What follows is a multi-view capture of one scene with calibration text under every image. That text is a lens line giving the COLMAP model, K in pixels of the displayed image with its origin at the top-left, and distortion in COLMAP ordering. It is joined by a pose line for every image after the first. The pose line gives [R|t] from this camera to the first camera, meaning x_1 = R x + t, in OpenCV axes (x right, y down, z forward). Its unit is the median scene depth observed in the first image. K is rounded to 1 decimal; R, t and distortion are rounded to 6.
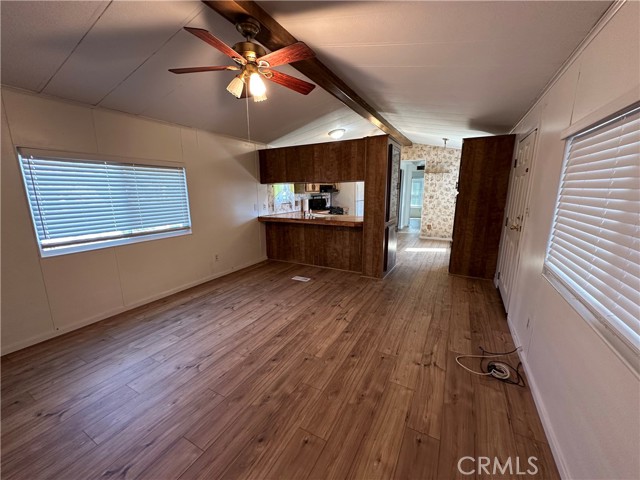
lens RADIAL K [[255.5, 0, 320.3], [0, 255.5, 240.9], [0, 0, 1]] dist [0.001183, -0.000074]
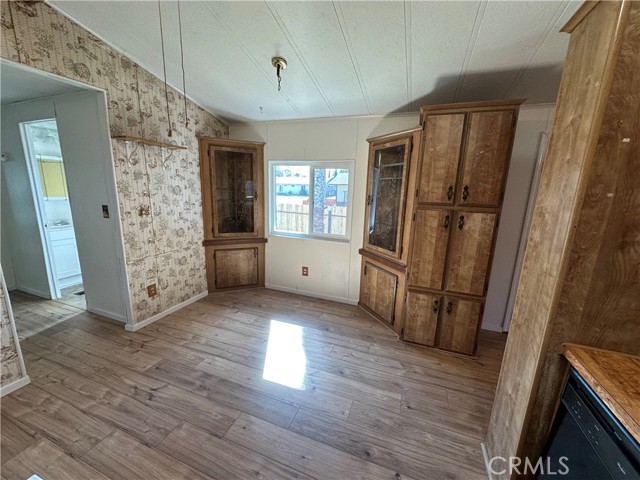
lens RADIAL K [[255.5, 0, 321.4], [0, 255.5, 239.3], [0, 0, 1]] dist [0.001183, -0.000074]
pose [[-0.135554, -0.201316, 0.970101, 0.047974], [0.167355, 0.960417, 0.222691, -0.173887], [-0.976533, 0.192538, -0.096497, 0.807327]]
